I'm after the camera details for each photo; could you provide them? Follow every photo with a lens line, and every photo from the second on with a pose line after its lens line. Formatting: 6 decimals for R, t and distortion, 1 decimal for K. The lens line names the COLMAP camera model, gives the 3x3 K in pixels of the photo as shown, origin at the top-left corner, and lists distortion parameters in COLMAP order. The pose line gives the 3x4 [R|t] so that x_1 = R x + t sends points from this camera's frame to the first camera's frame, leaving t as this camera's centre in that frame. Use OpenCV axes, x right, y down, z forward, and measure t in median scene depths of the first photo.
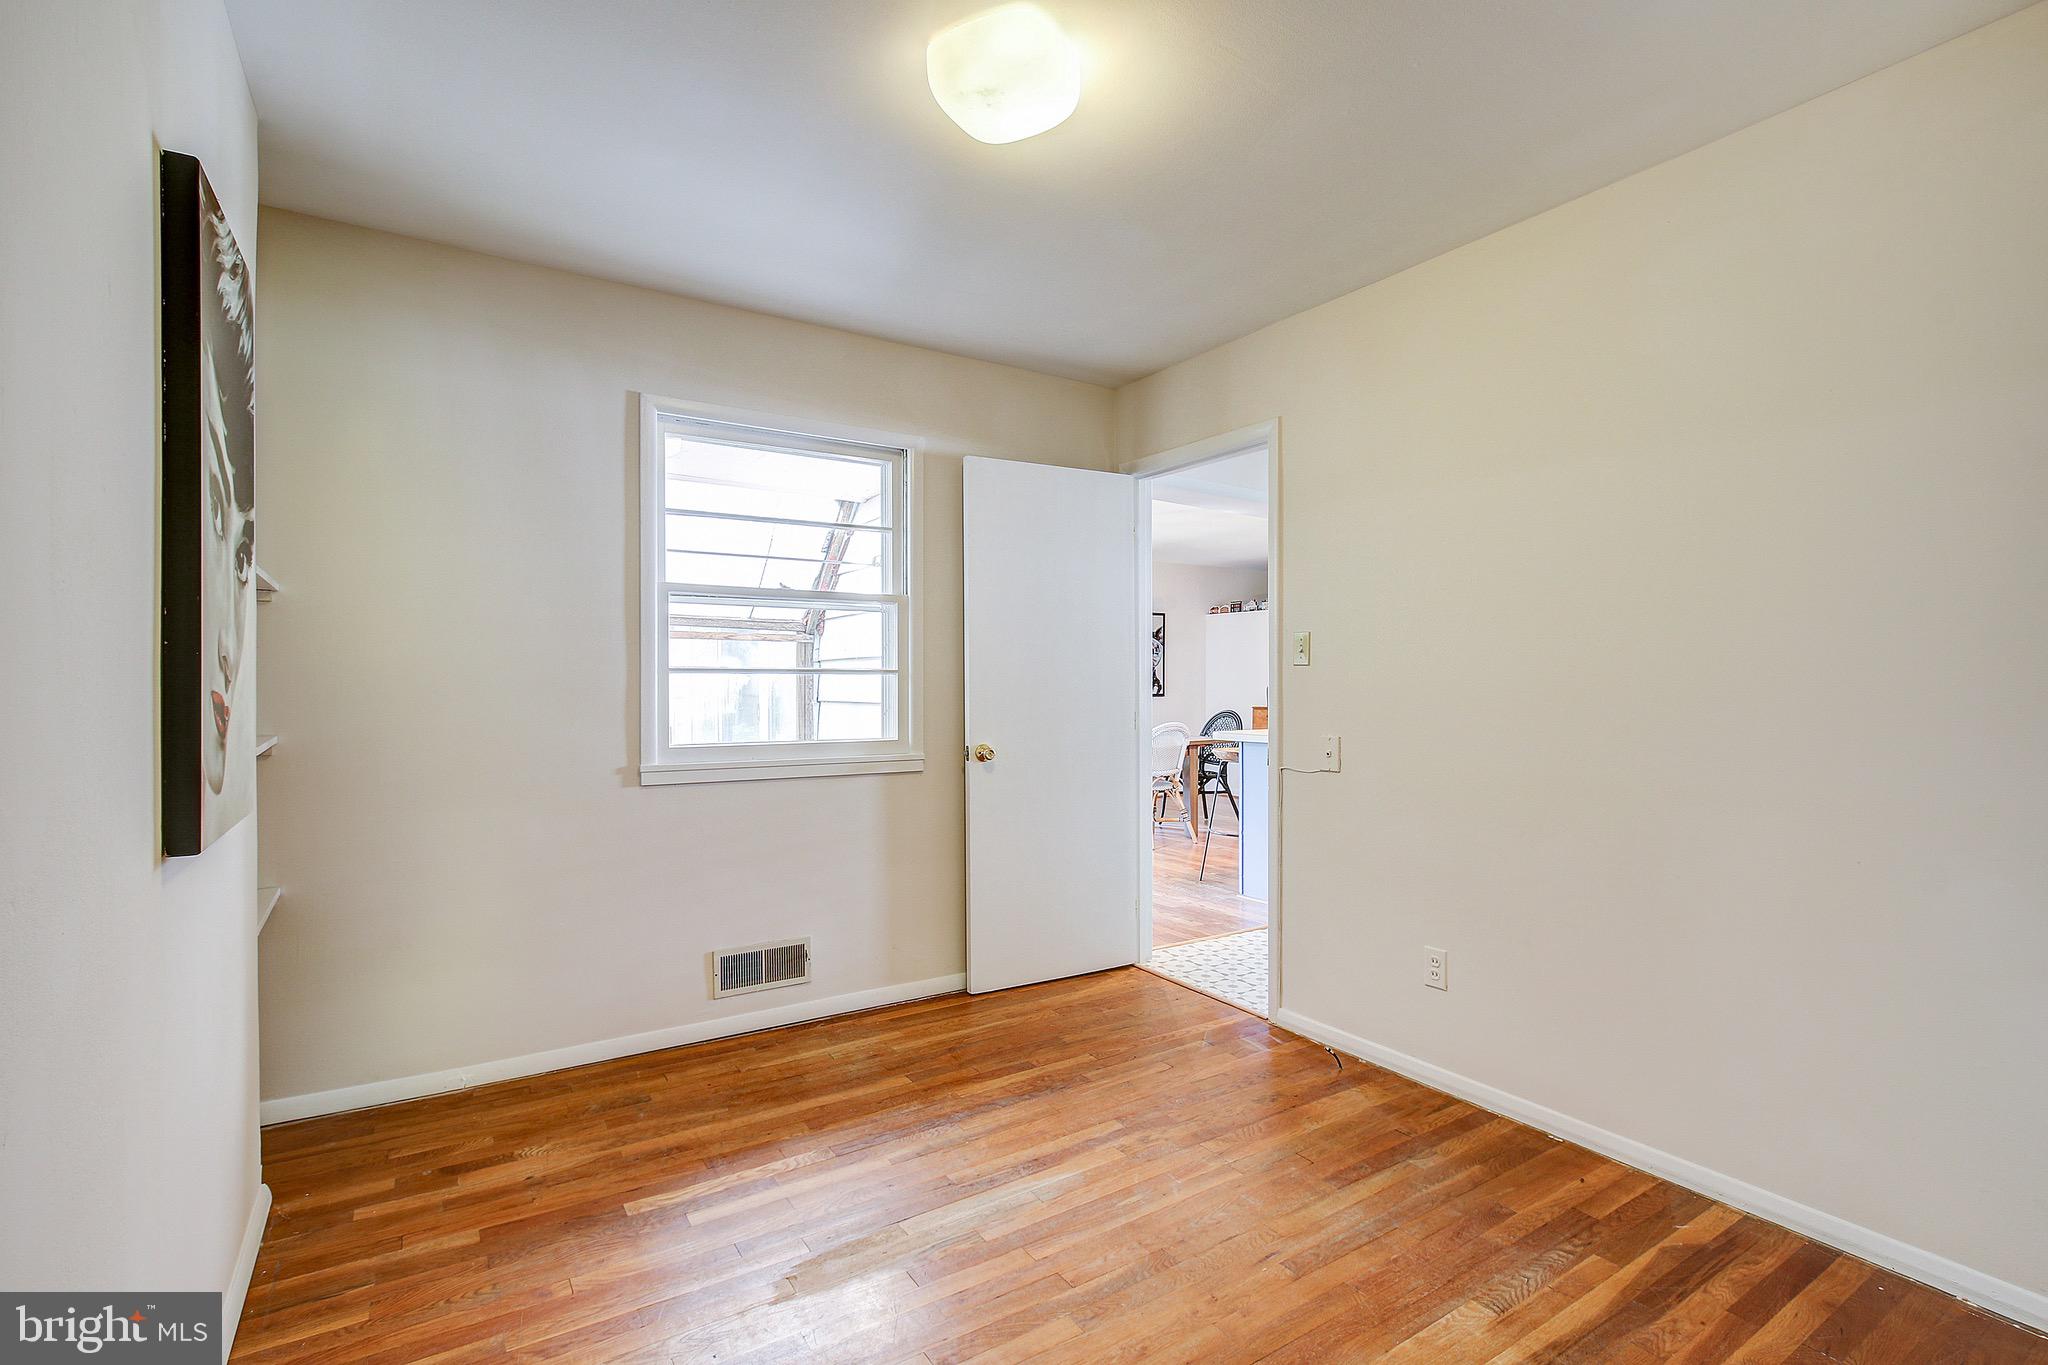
lens RADIAL K [[947.0, 0, 1030.8], [0, 947.0, 683.2], [0, 0, 1]] dist [-0.015908, 0.004507]
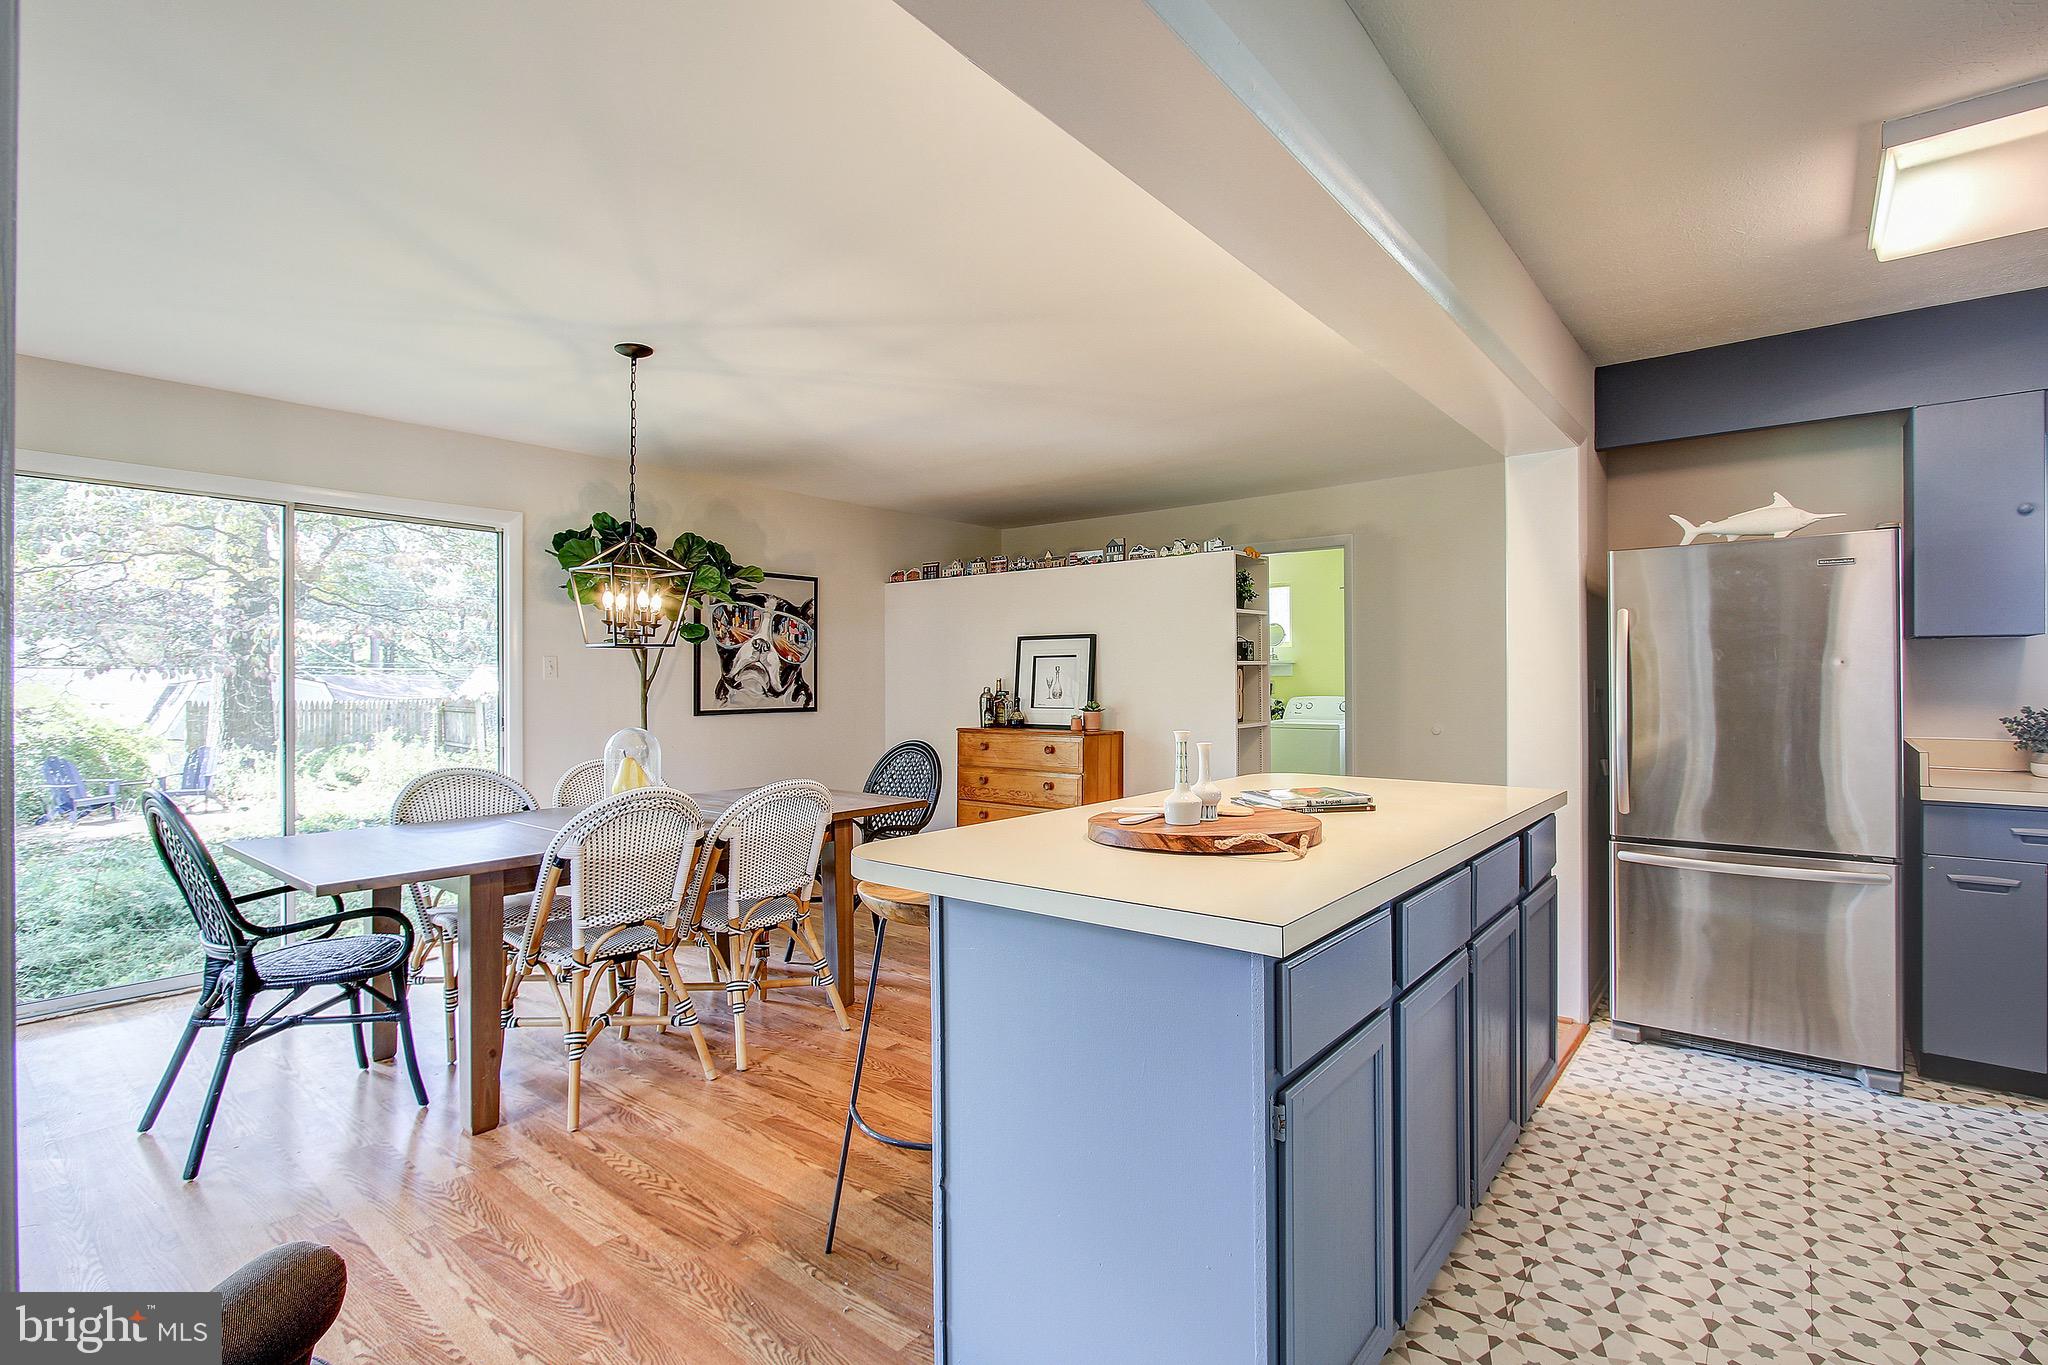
lens RADIAL K [[947.0, 0, 1031.1], [0, 947.0, 681.3], [0, 0, 1]] dist [-0.015908, 0.004507]
pose [[0.950840, -0.000290, 0.309681, 0.083777], [0.002136, 0.999982, -0.005621, -0.002139], [-0.309674, 0.006007, 0.950824, 0.374478]]
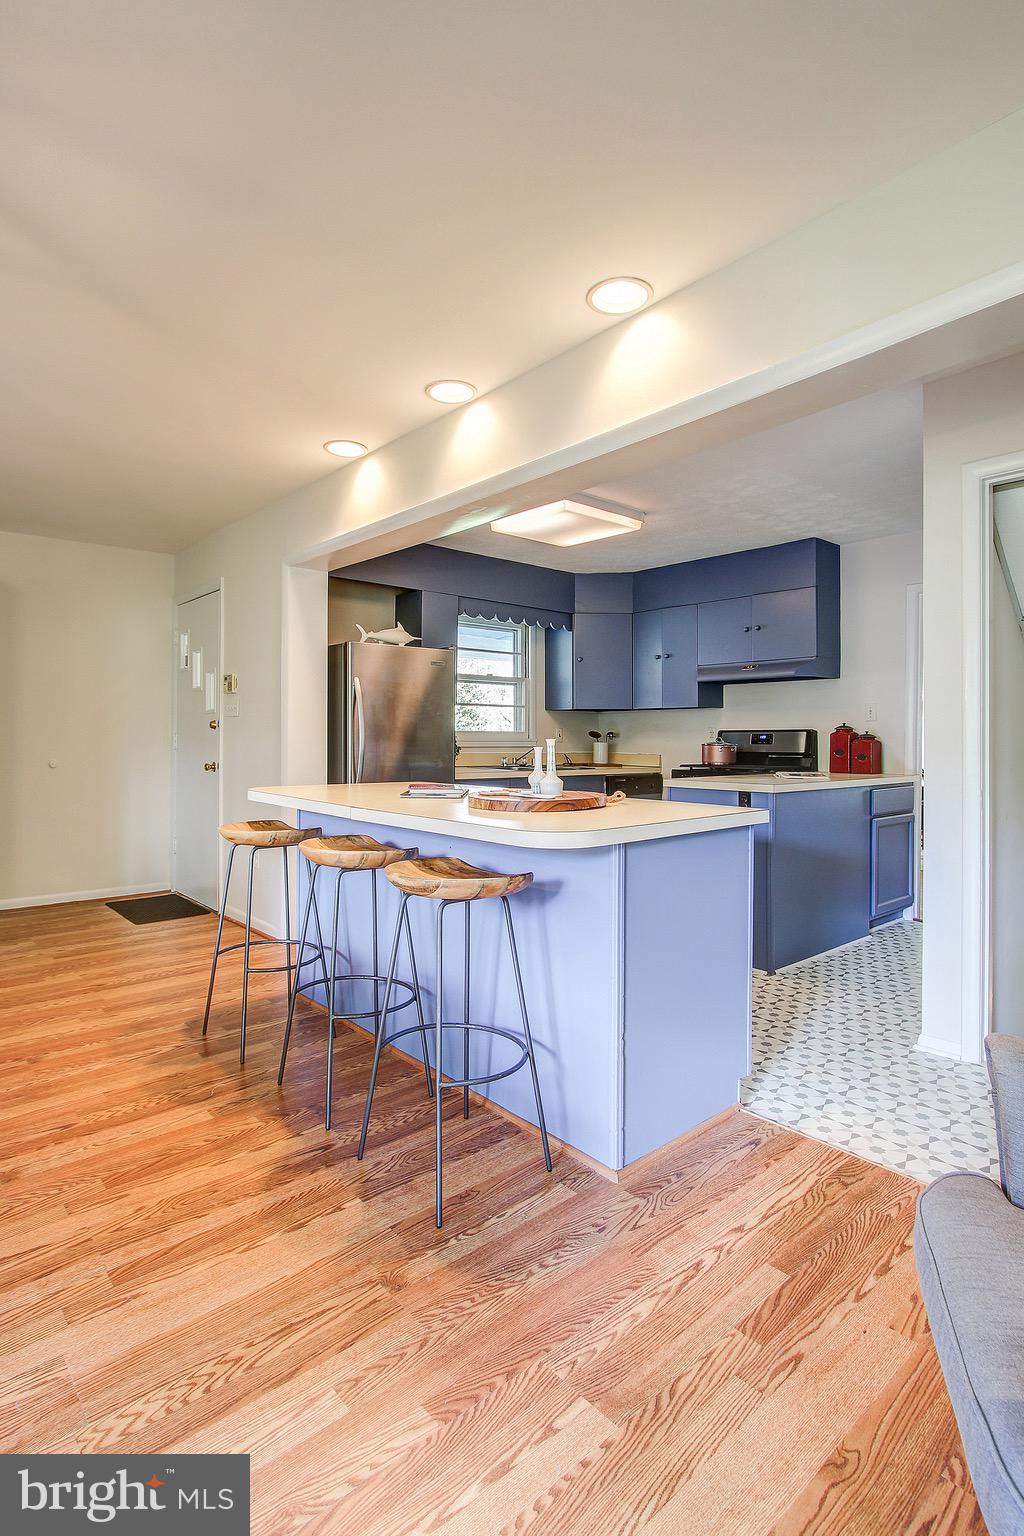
lens RADIAL K [[779.0, 0, 511.0], [0, 779.0, 738.4], [0, 0, 1]] dist [-0.004809, -0.001380]
pose [[-0.135603, 0.002142, 0.990761, -0.078304], [-0.000813, 0.999997, -0.002273, 0.007608], [-0.990763, -0.001114, -0.135601, 0.594115]]
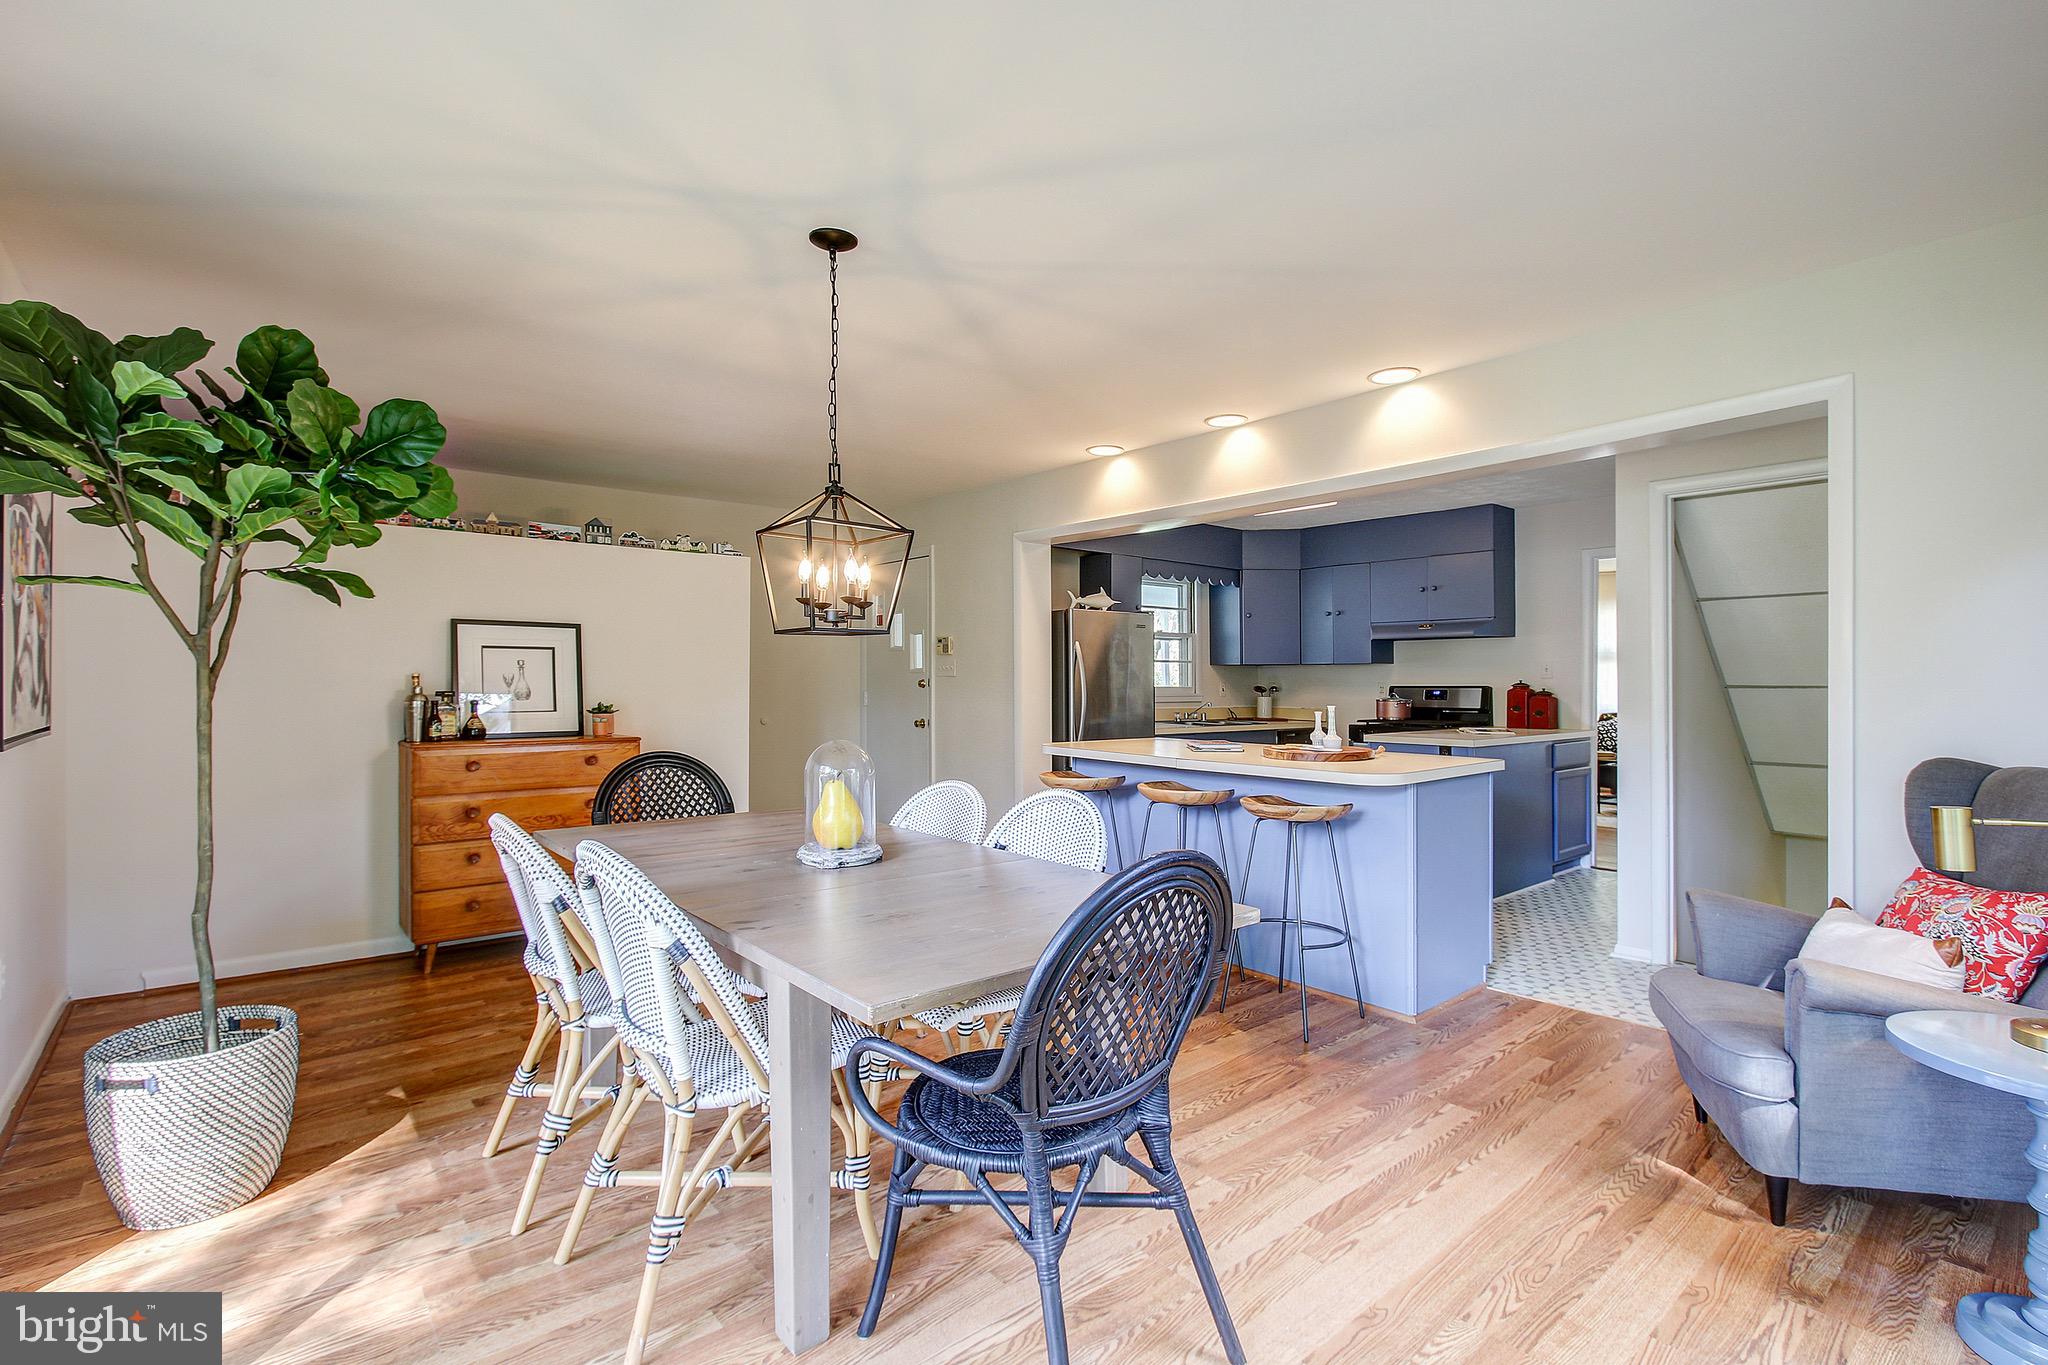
lens RADIAL K [[947.0, 0, 1030.3], [0, 947.0, 673.5], [0, 0, 1]] dist [-0.015908, 0.004507]
pose [[-0.111762, 0.010910, 0.993675, -0.210488], [0.001213, 0.999940, -0.010842, -0.002102], [-0.993734, -0.000006, -0.111769, 0.717898]]
